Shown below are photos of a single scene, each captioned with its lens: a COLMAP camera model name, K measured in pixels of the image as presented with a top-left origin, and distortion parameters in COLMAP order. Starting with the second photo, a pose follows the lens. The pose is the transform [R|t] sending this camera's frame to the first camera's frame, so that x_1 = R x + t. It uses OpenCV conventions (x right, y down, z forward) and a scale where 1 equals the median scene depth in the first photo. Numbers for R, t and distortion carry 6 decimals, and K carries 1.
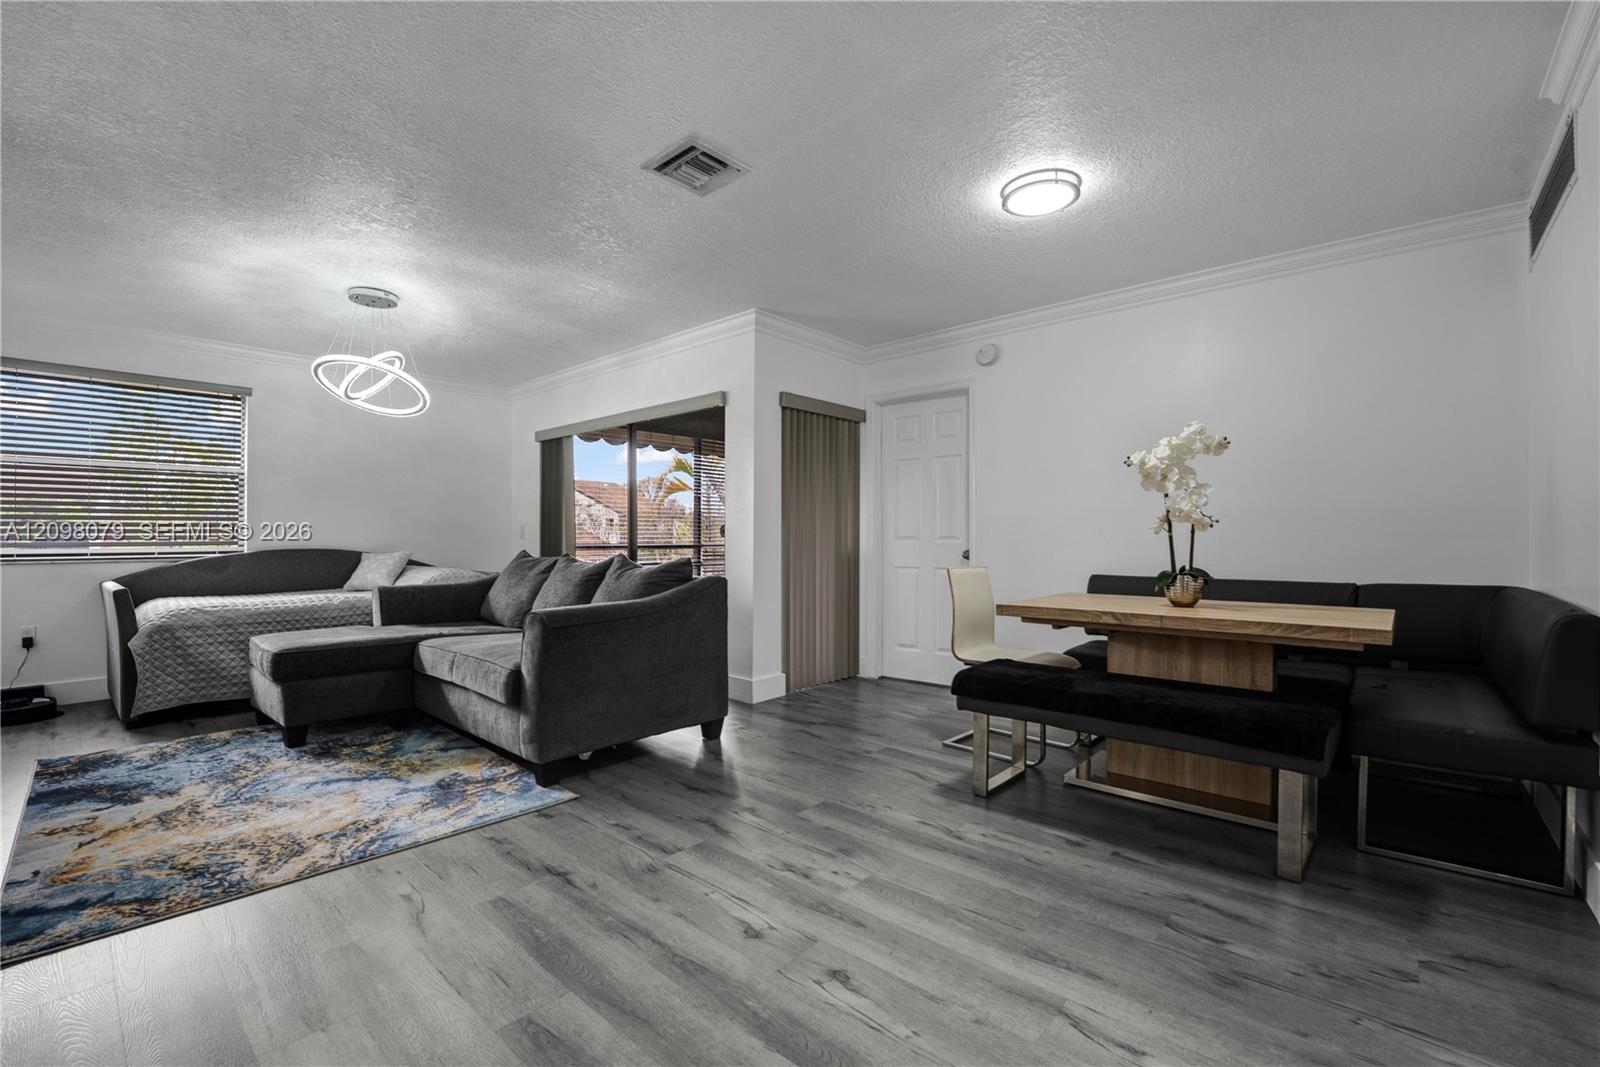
lens RADIAL K [[675.9, 0, 803.6], [0, 675.9, 539.3], [0, 0, 1]] dist [-0.032809, 0.004881]
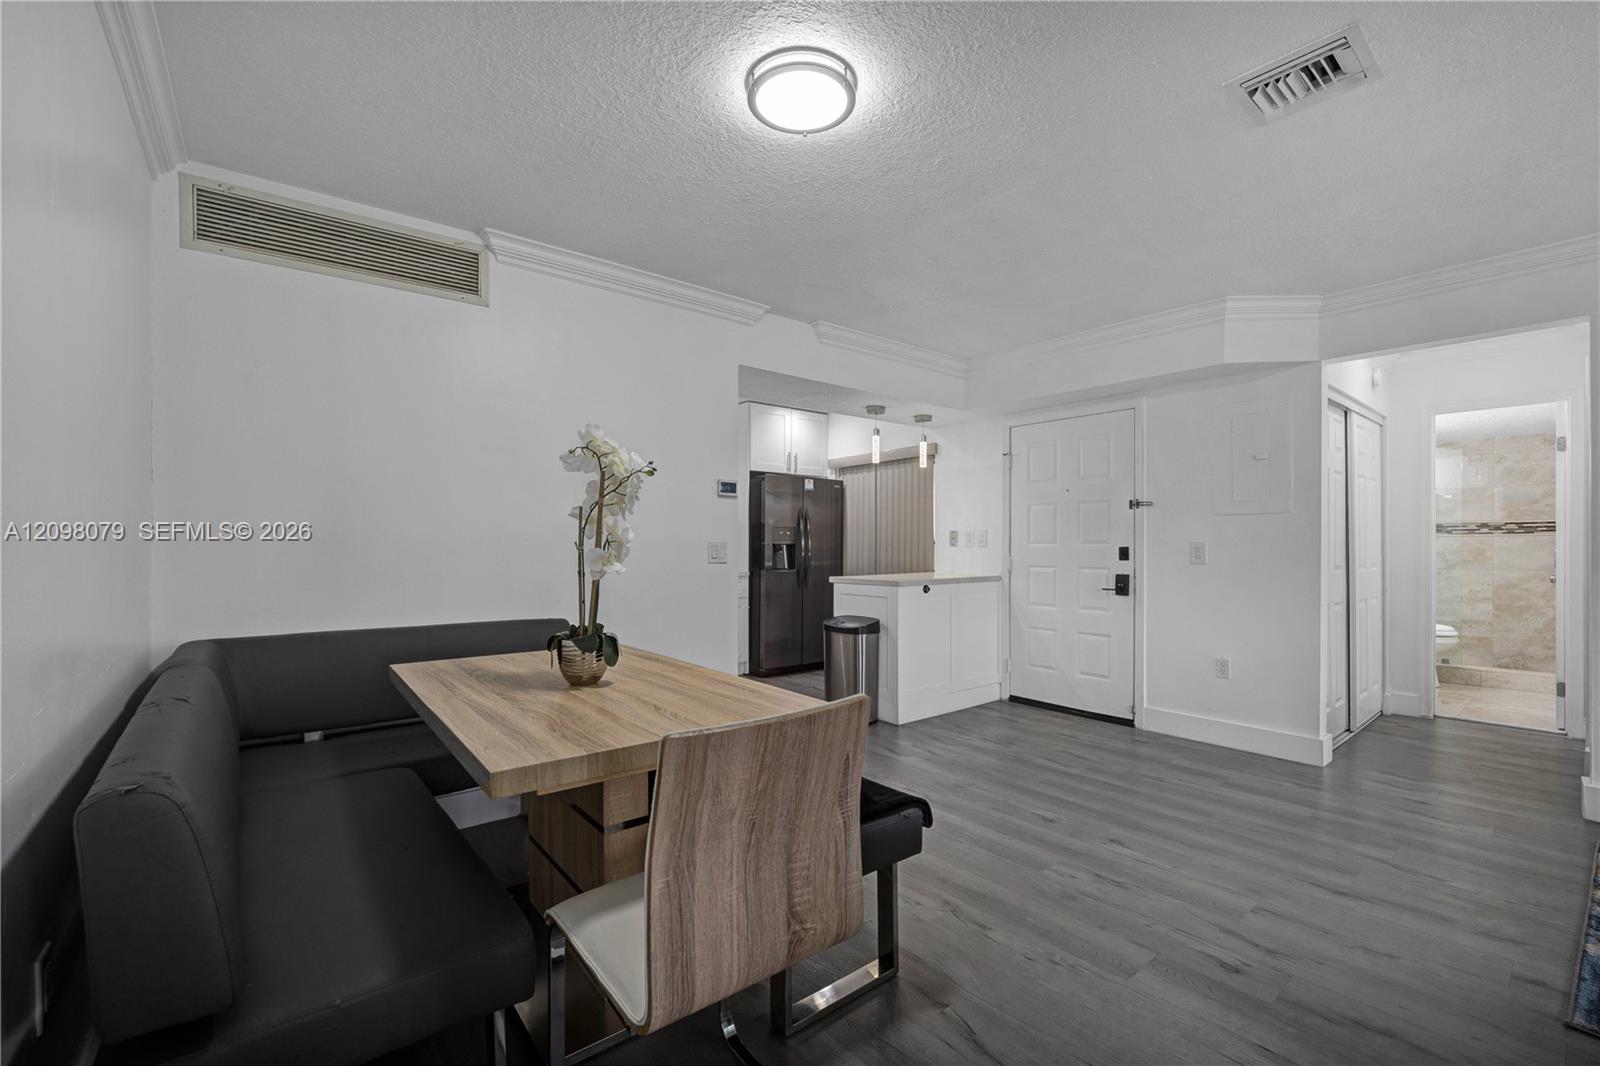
lens RADIAL K [[667.9, 0, 790.1], [0, 667.9, 547.1], [0, 0, 1]] dist [-0.040540, 0.005124]
pose [[-0.983008, 0.000243, 0.183561, 0.234262], [0.000596, 0.999998, 0.001872, -0.040492], [-0.183561, 0.001950, -0.983006, 1.640909]]
